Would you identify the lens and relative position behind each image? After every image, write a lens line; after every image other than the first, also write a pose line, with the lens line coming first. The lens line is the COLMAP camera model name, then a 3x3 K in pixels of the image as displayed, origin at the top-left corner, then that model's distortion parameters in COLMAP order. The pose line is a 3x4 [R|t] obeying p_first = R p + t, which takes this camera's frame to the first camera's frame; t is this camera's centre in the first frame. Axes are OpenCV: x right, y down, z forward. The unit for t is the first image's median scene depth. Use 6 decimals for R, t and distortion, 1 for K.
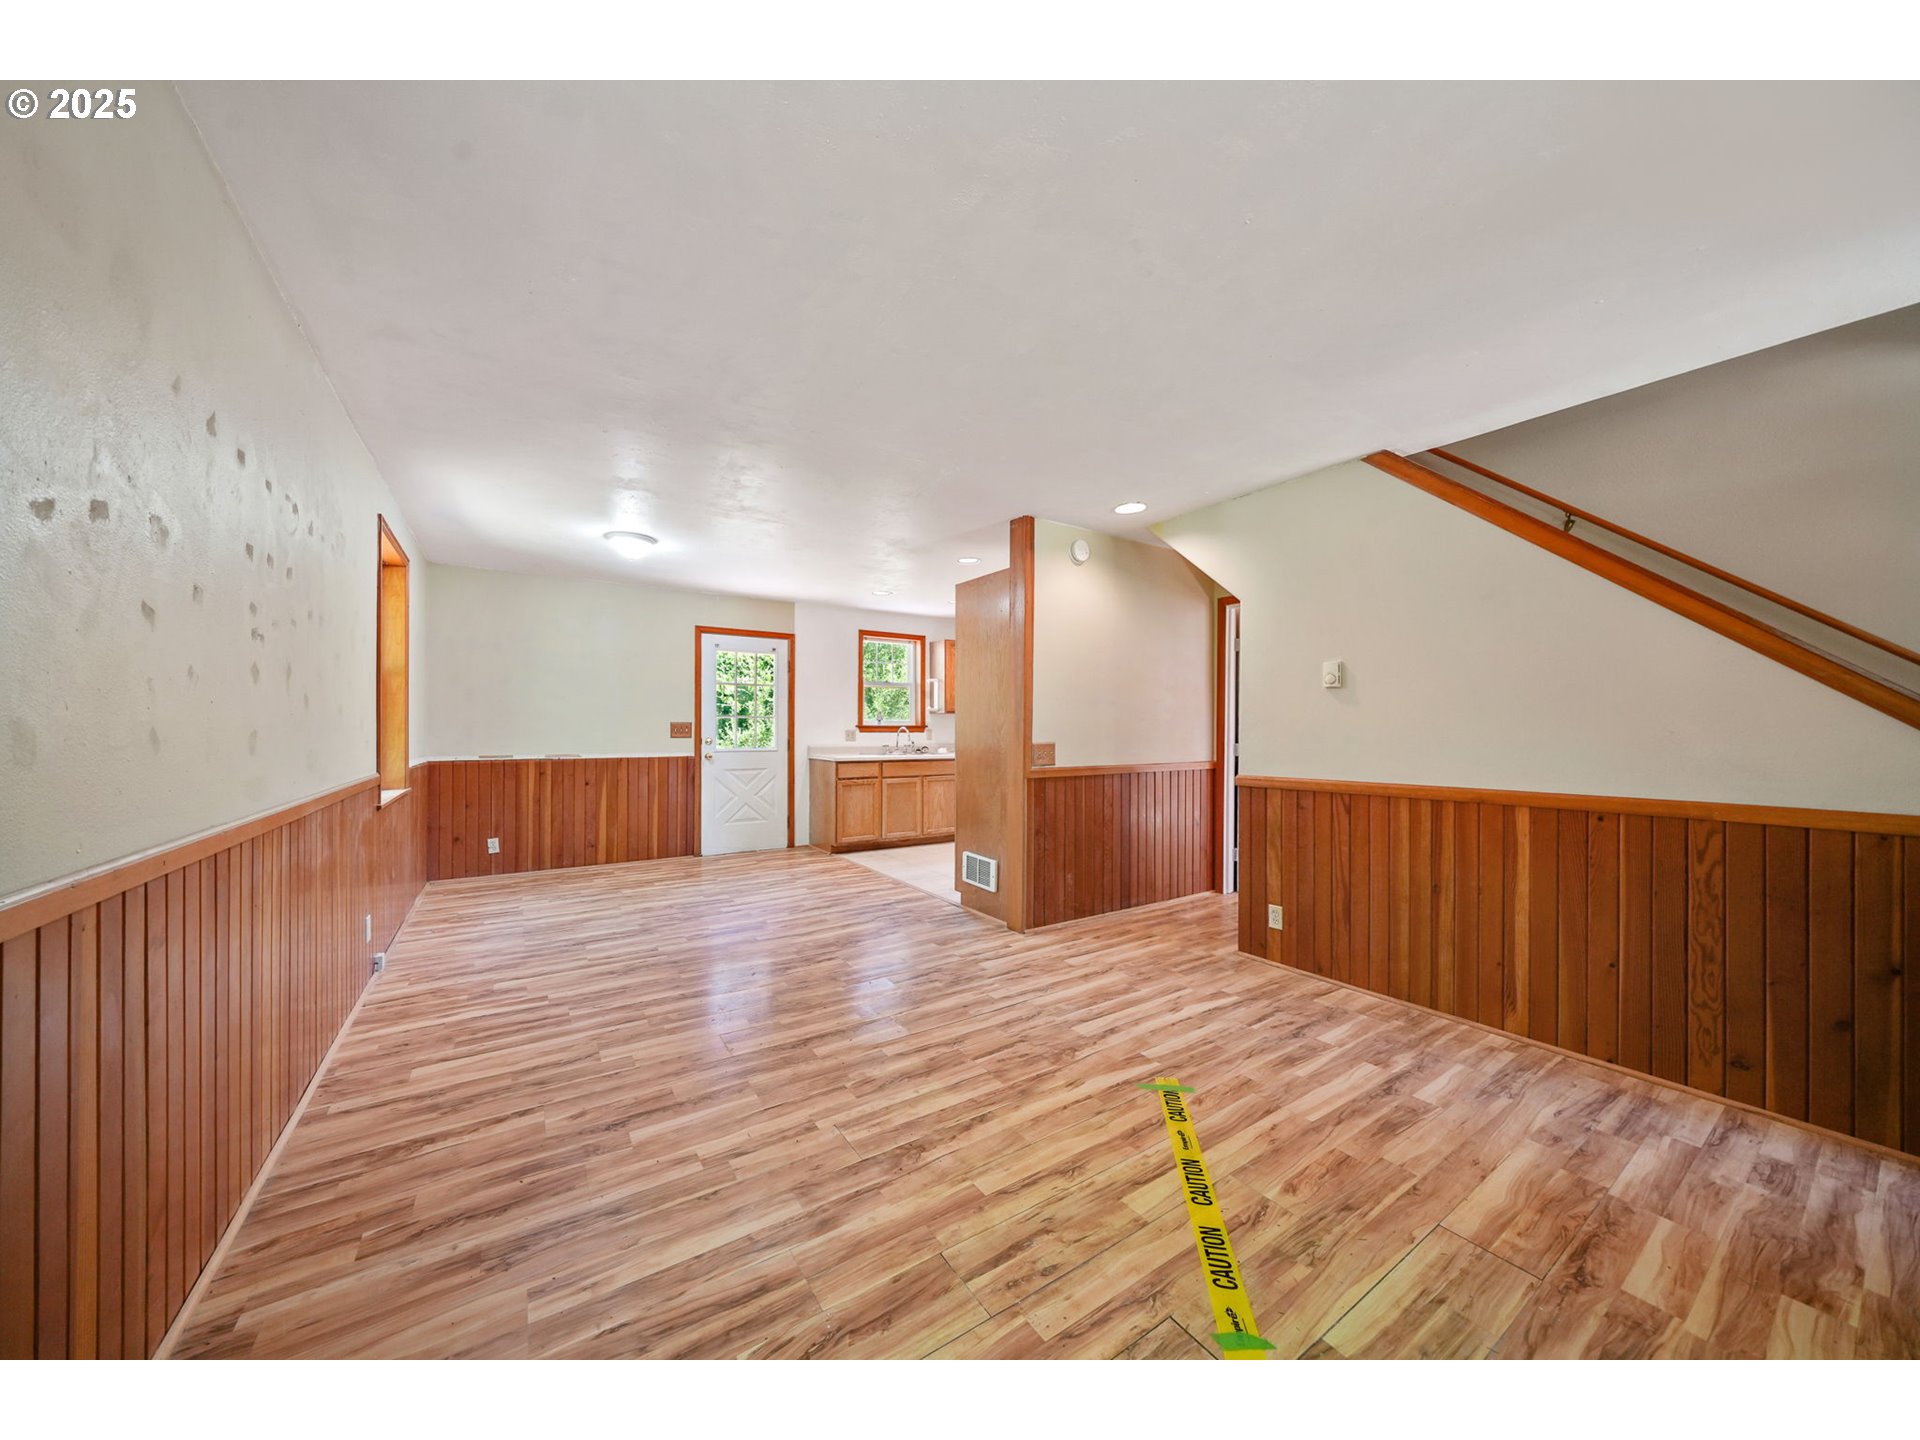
lens RADIAL K [[668.1, 0, 956.7], [0, 668.1, 699.2], [0, 0, 1]] dist [-0.002305, -0.000178]
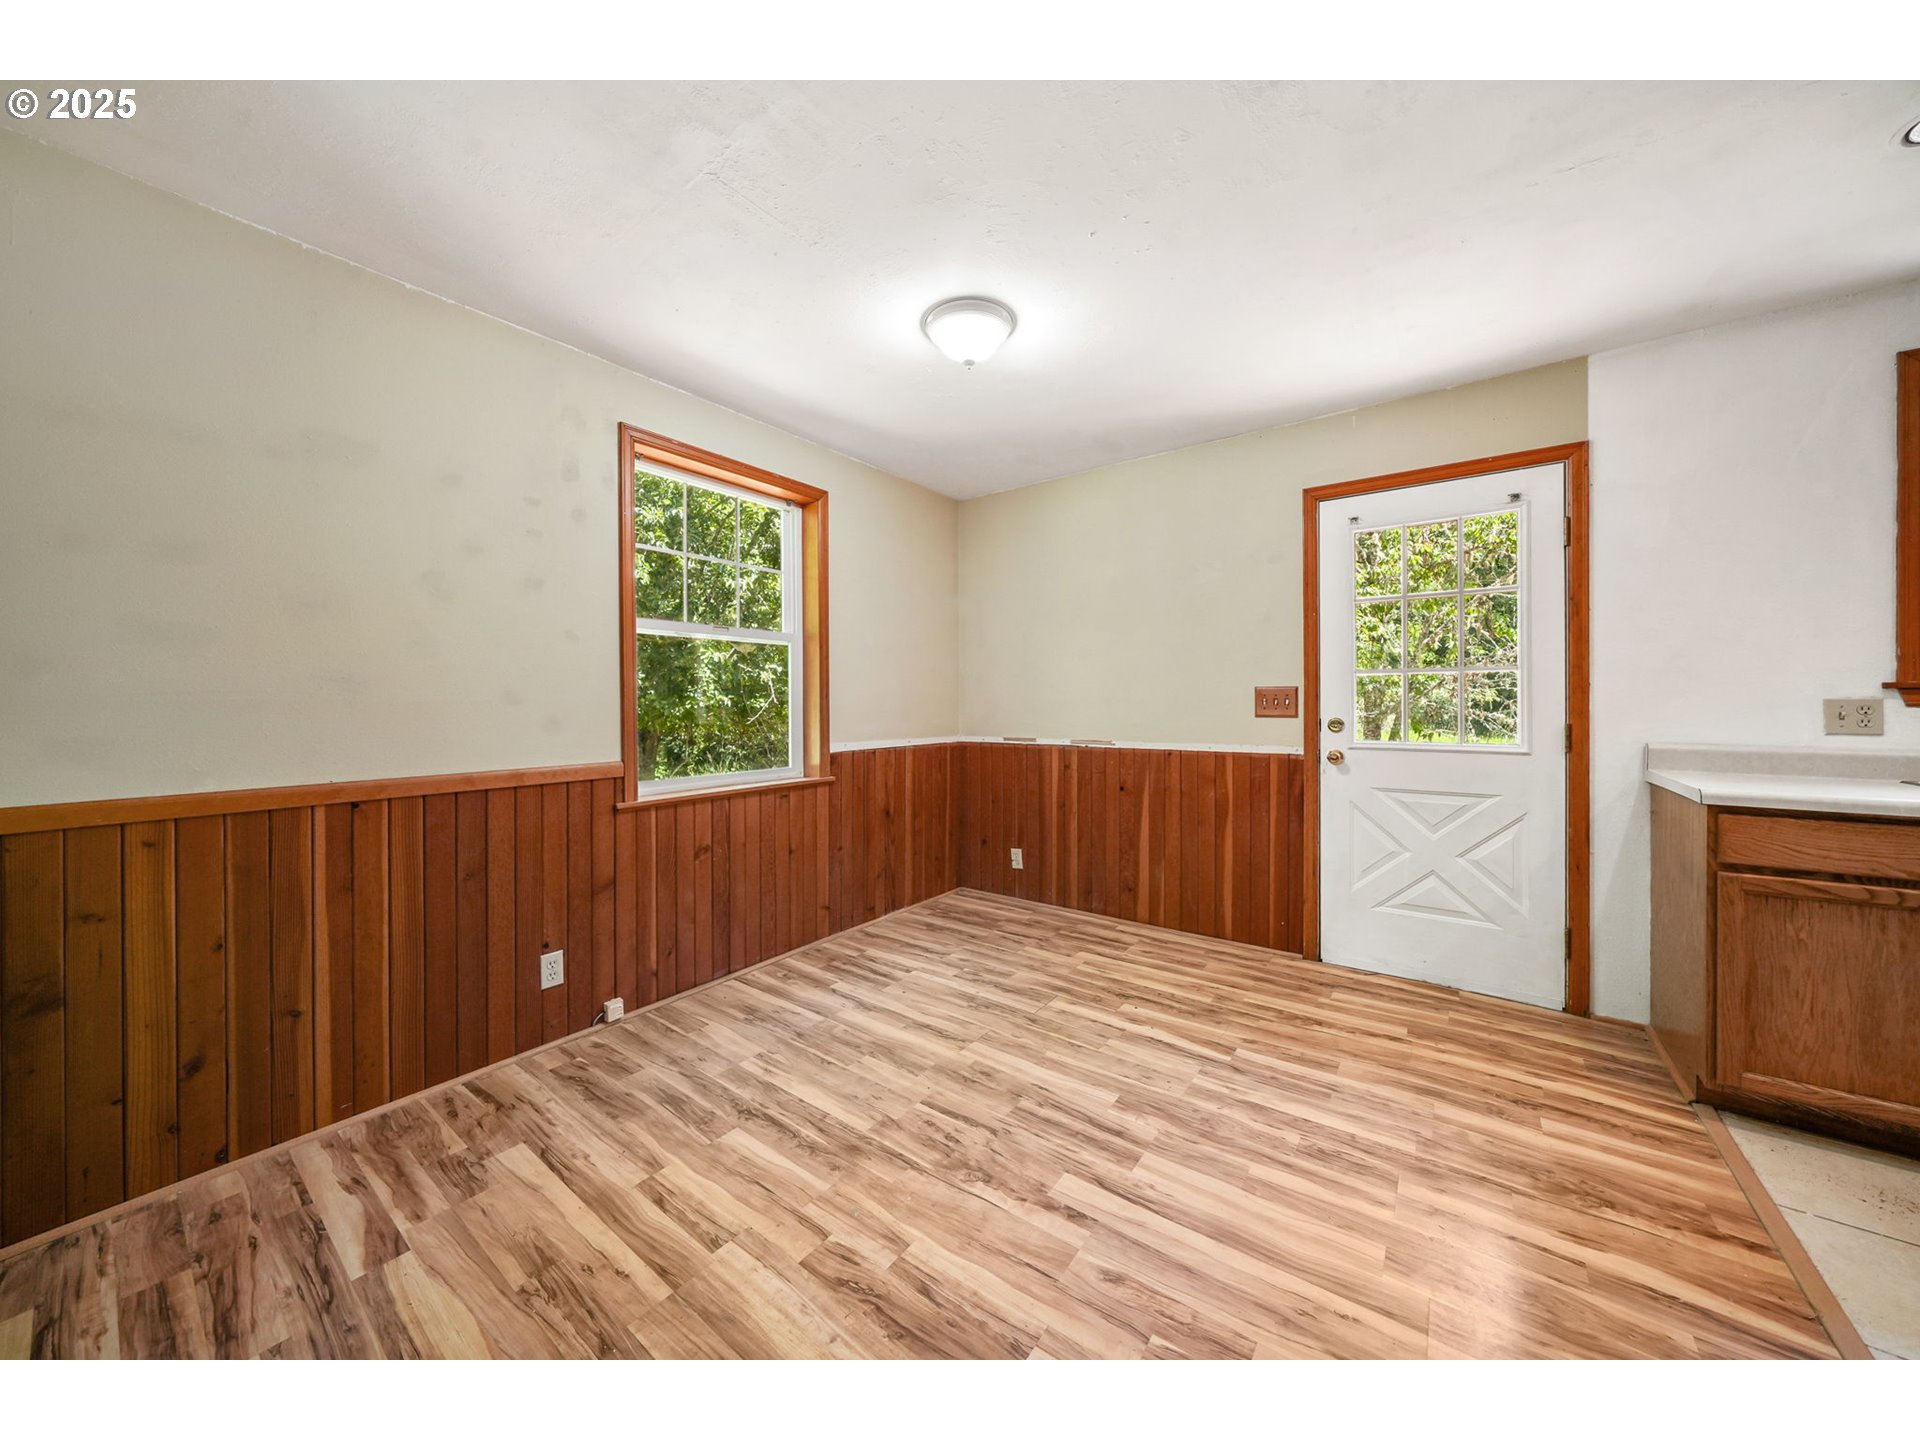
lens RADIAL K [[668.1, 0, 956.7], [0, 668.1, 699.2], [0, 0, 1]] dist [-0.002305, -0.000178]
pose [[0.323766, -0.006374, -0.946116, -0.009094], [0.050084, 0.998691, 0.010411, 0.028540], [0.944811, -0.050756, 0.323661, 0.653040]]
